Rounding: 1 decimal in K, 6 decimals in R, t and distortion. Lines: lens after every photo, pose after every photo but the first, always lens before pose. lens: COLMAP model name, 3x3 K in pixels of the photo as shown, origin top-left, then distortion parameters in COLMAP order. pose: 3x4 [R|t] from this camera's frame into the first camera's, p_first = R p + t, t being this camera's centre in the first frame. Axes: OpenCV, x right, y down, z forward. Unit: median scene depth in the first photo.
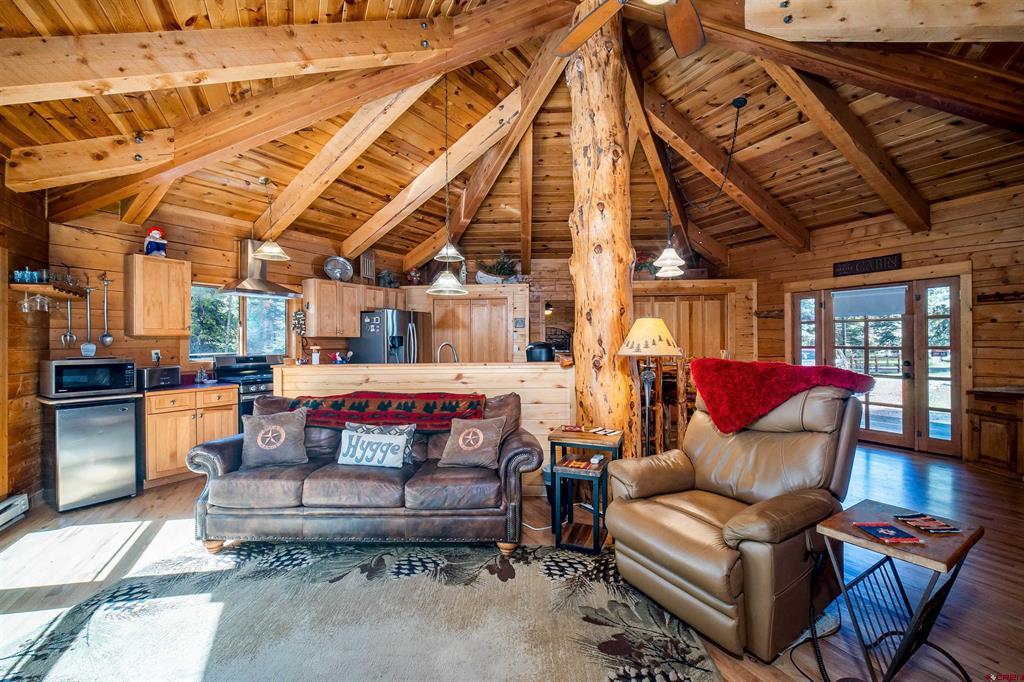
lens RADIAL K [[418.3, 0, 508.1], [0, 418.3, 342.7], [0, 0, 1]] dist [-0.001906, -0.000163]
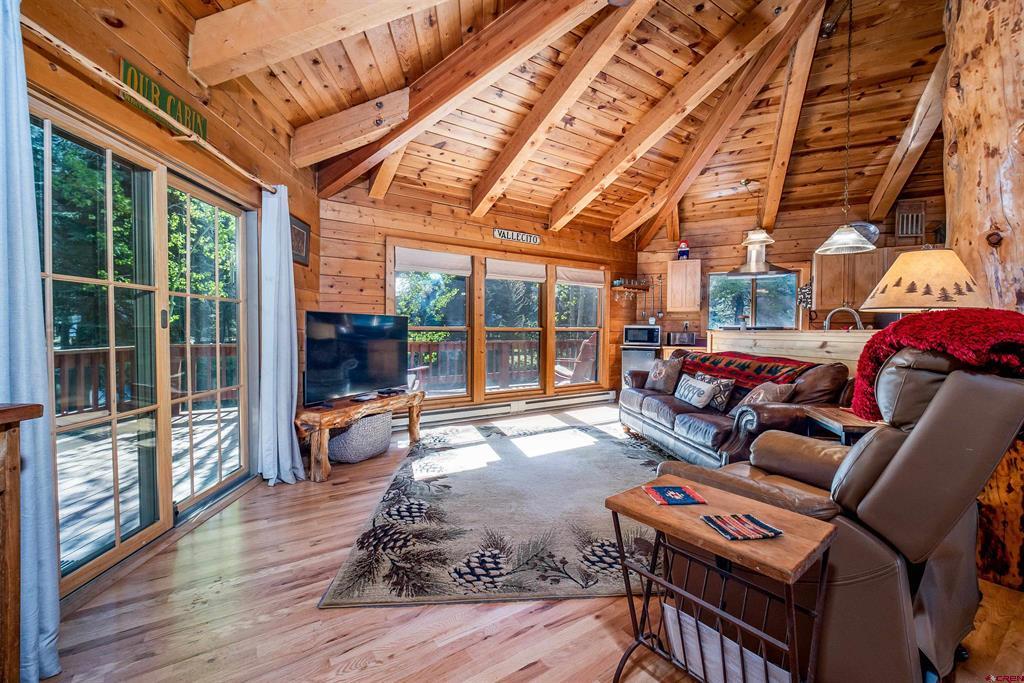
lens RADIAL K [[398.0, 0, 503.8], [0, 398.0, 337.0], [0, 0, 1]] dist [-0.002501, -0.000196]
pose [[0.116132, 0.030823, -0.992755, 0.537381], [-0.006682, 0.999520, 0.030252, 0.035998], [0.993211, 0.003120, 0.116282, 0.182308]]
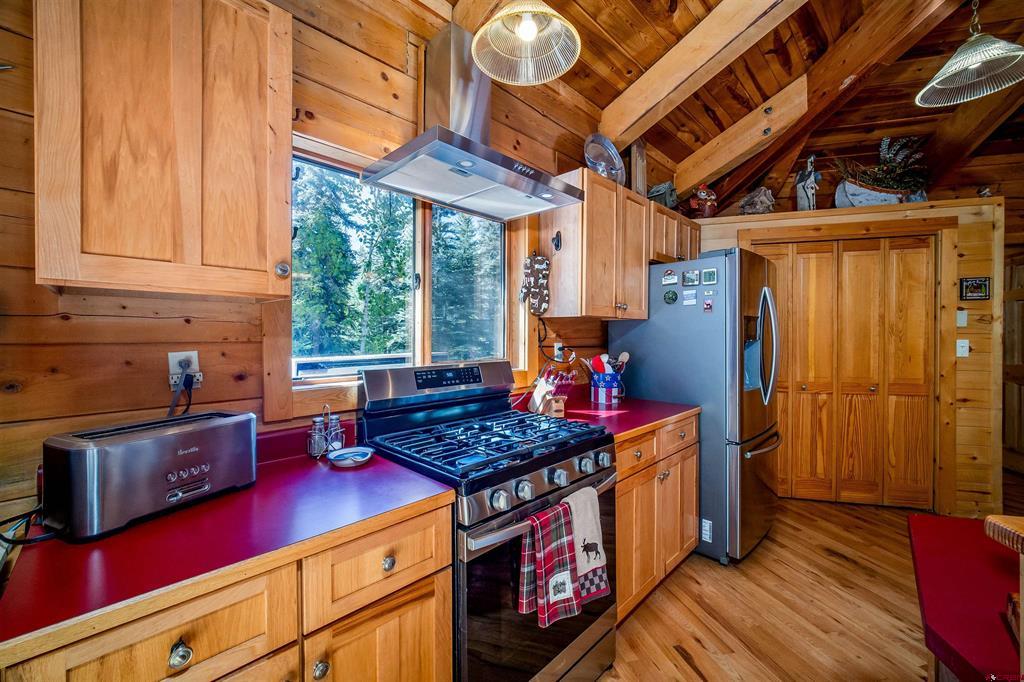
lens RADIAL K [[398.0, 0, 503.8], [0, 398.0, 336.5], [0, 0, 1]] dist [-0.002501, -0.000196]
pose [[0.976269, 0.004158, -0.216521, -0.596355], [-0.003862, 0.999991, 0.001786, 0.006687], [0.216526, -0.000908, 0.976276, 0.815802]]
